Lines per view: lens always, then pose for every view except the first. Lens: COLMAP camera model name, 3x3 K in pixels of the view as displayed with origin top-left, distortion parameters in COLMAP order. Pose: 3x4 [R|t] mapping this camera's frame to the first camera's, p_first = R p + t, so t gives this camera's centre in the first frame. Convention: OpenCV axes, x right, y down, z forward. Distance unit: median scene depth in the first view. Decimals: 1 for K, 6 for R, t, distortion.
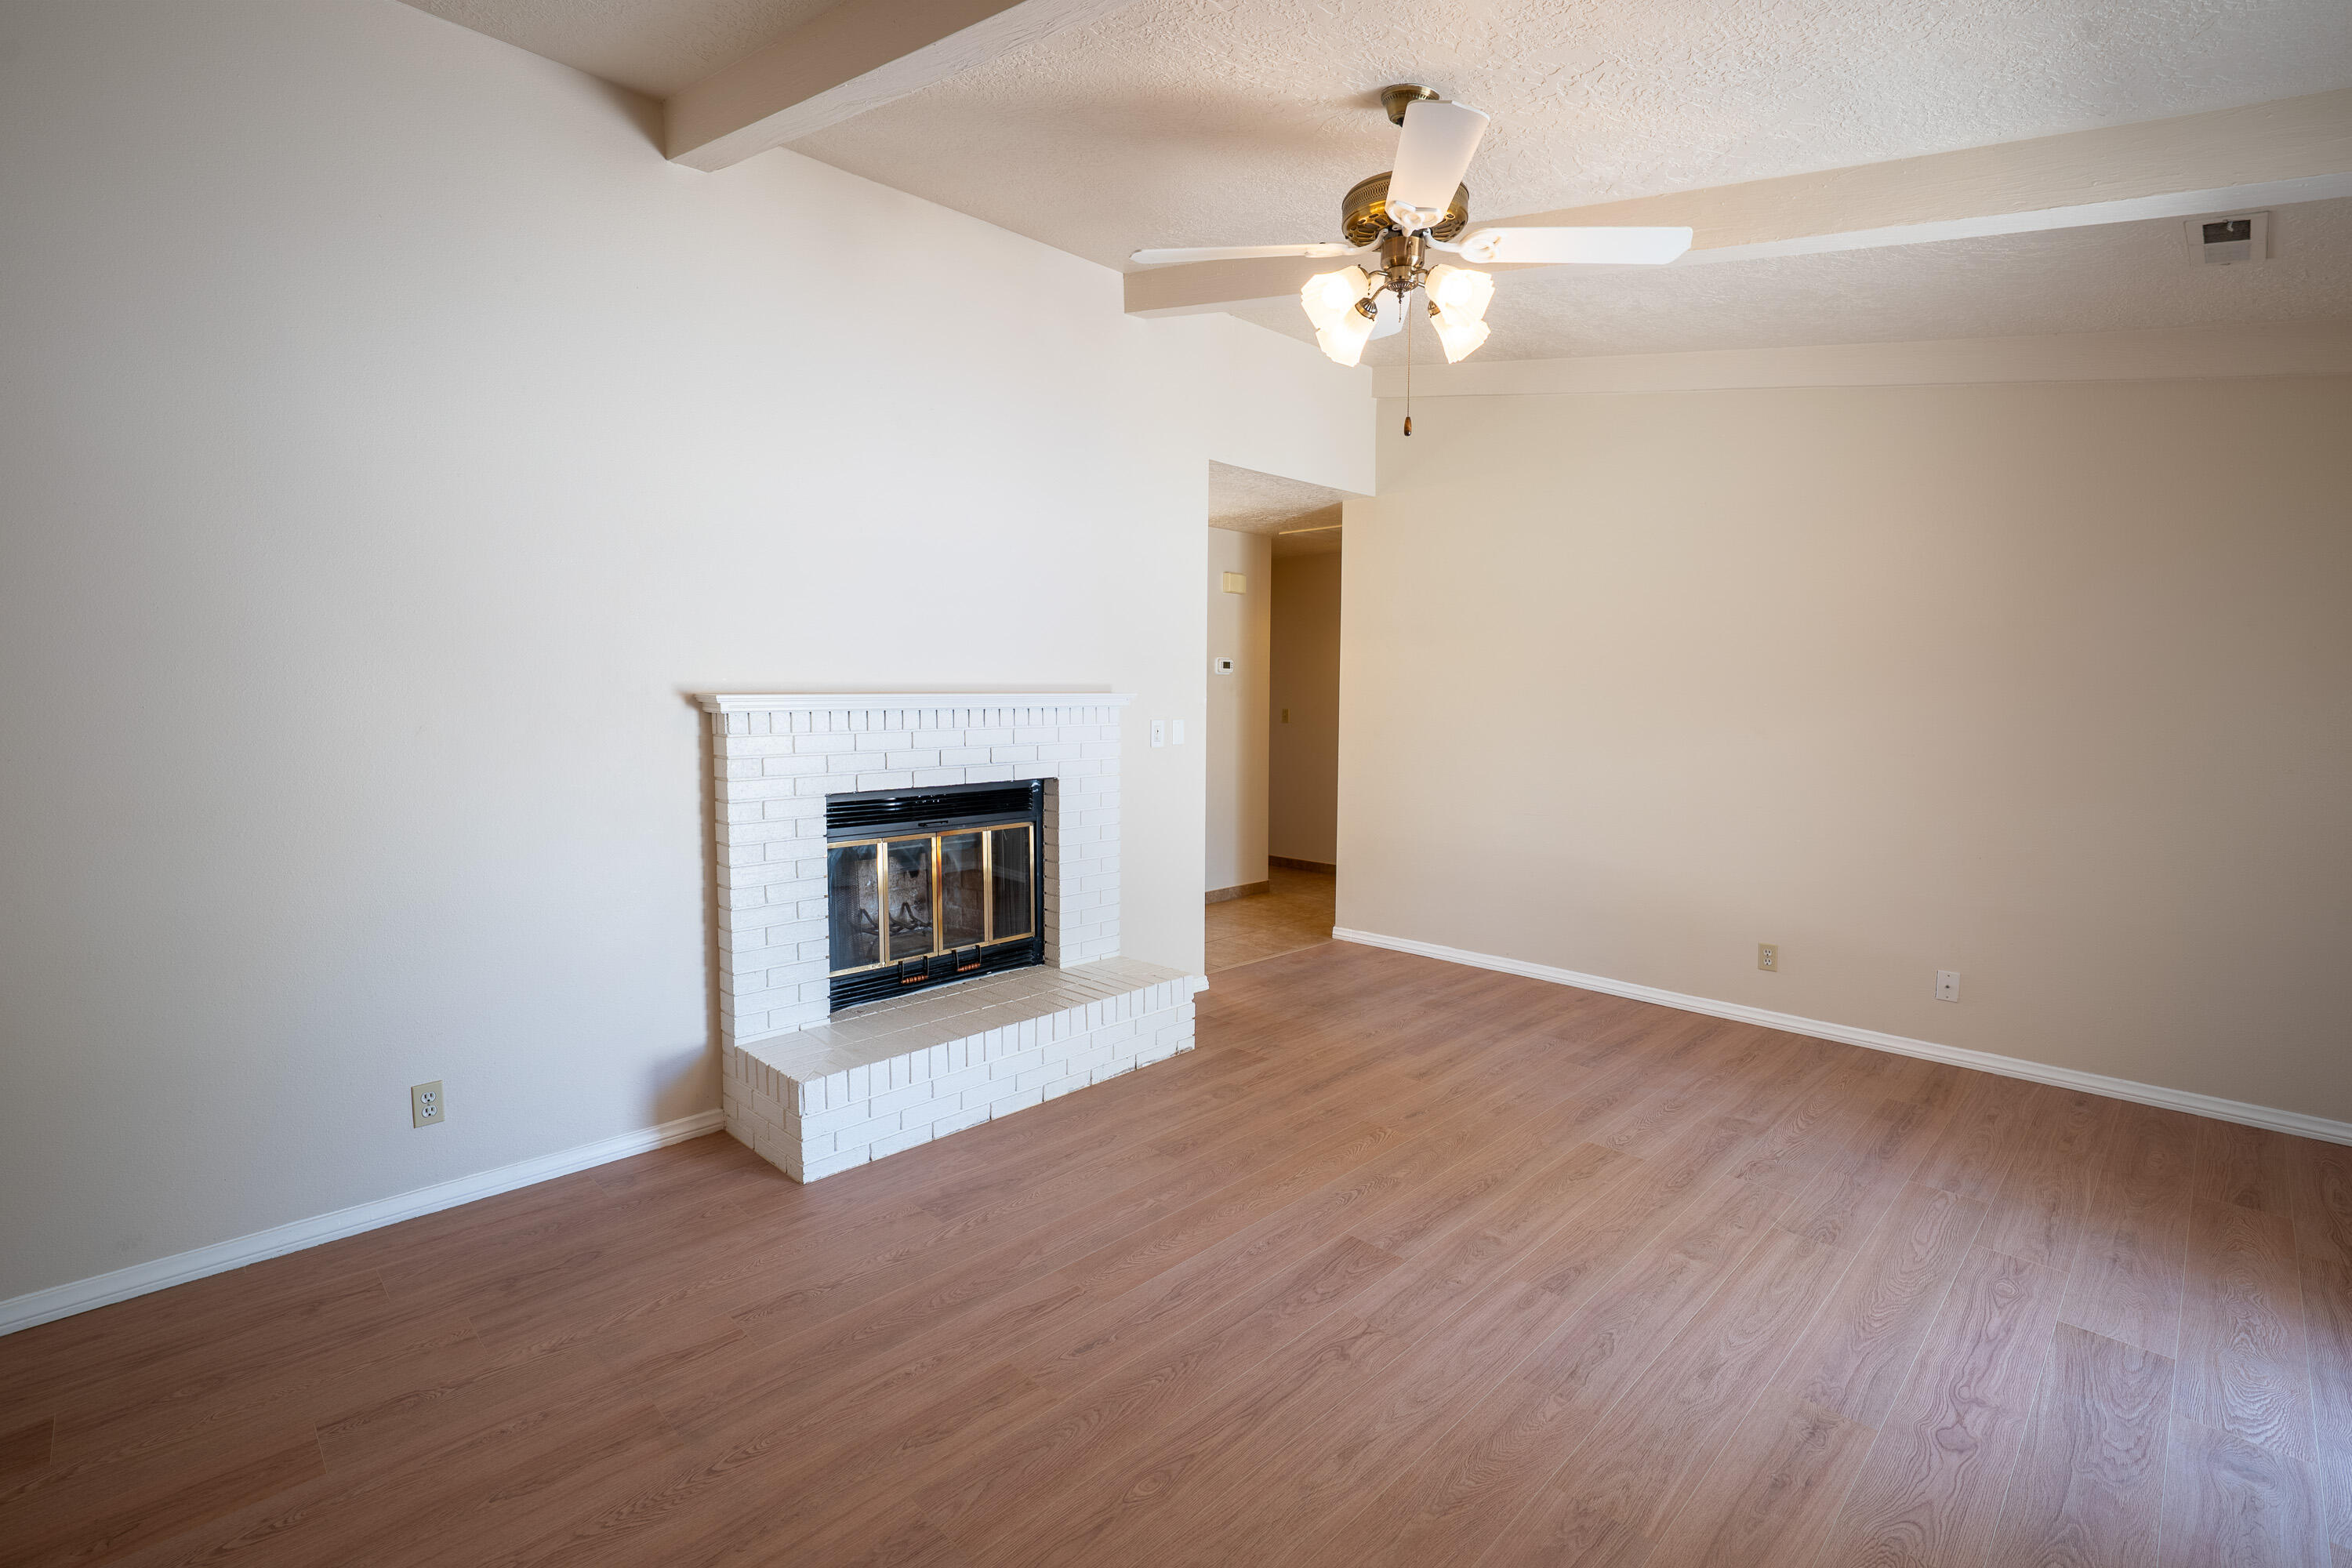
lens RADIAL K [[1025.6, 0, 1176.9], [0, 1025.6, 779.9], [0, 0, 1]] dist [-0.007158, 0.002546]
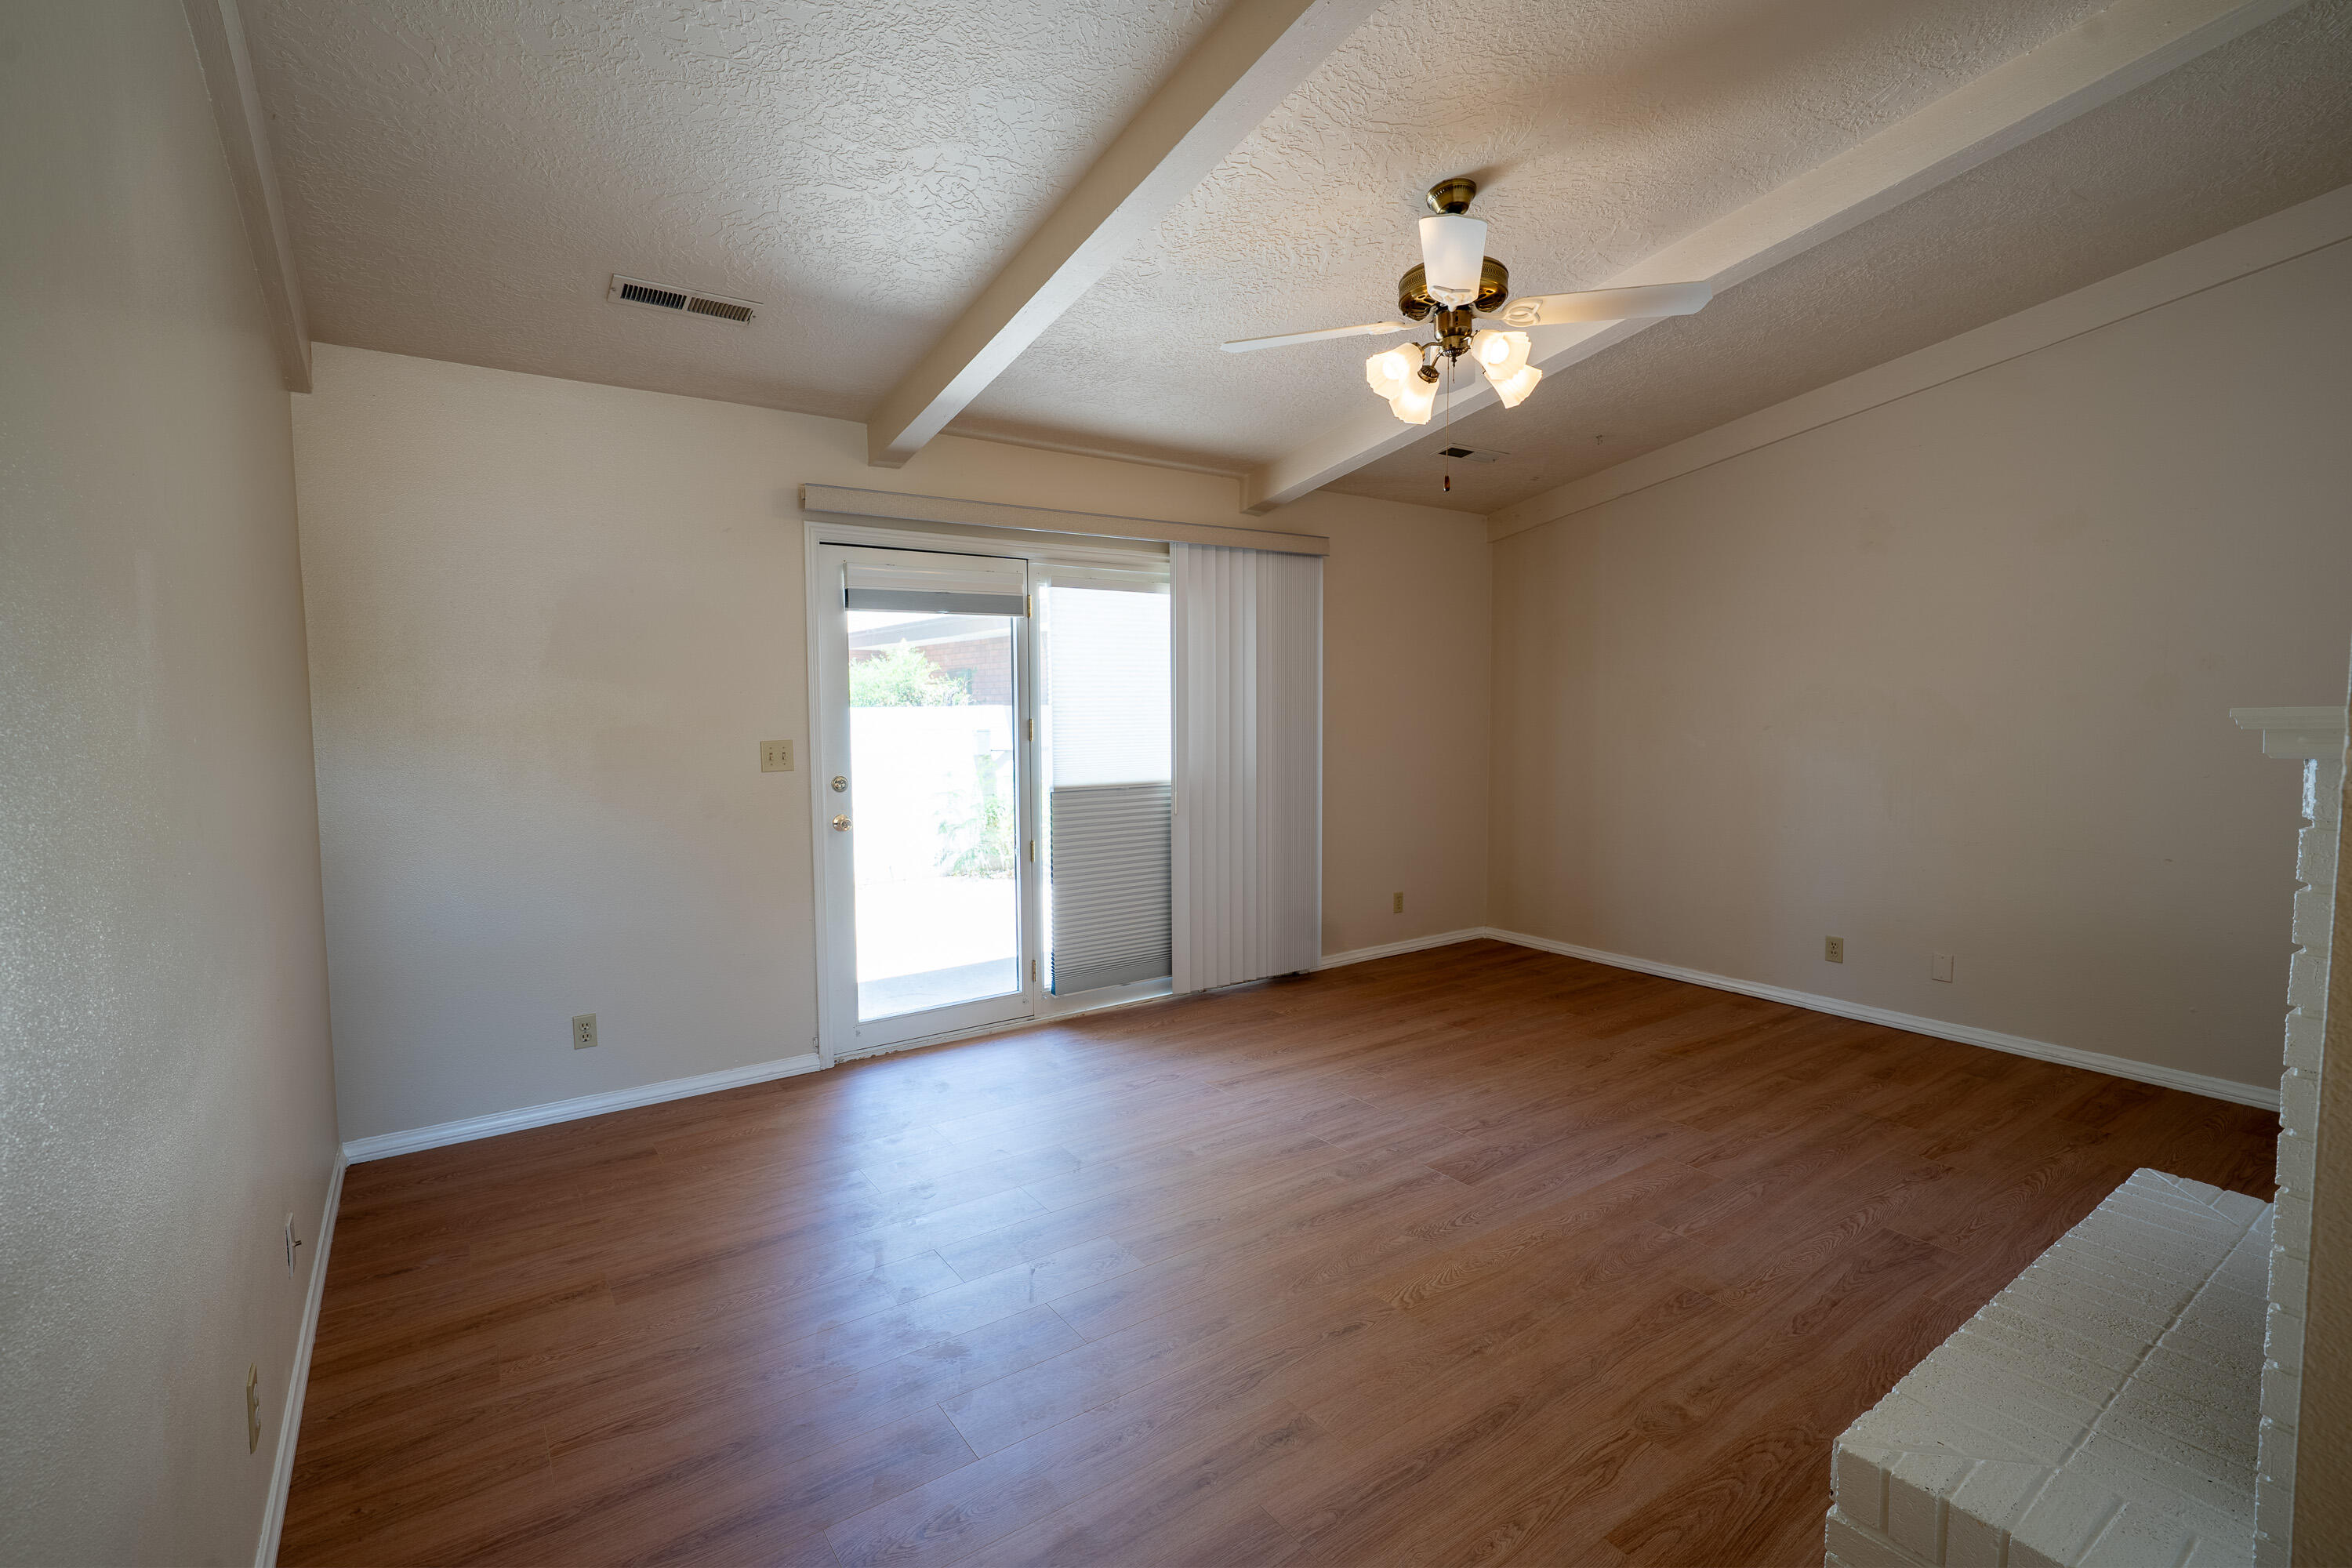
lens RADIAL K [[1025.6, 0, 1173.8], [0, 1025.6, 774.0], [0, 0, 1]] dist [-0.007158, 0.002546]
pose [[-0.983979, -0.011230, 0.177931, 0.301357], [0.017223, 0.987359, 0.157558, -0.188305], [-0.177452, 0.158099, -0.971347, 2.133760]]
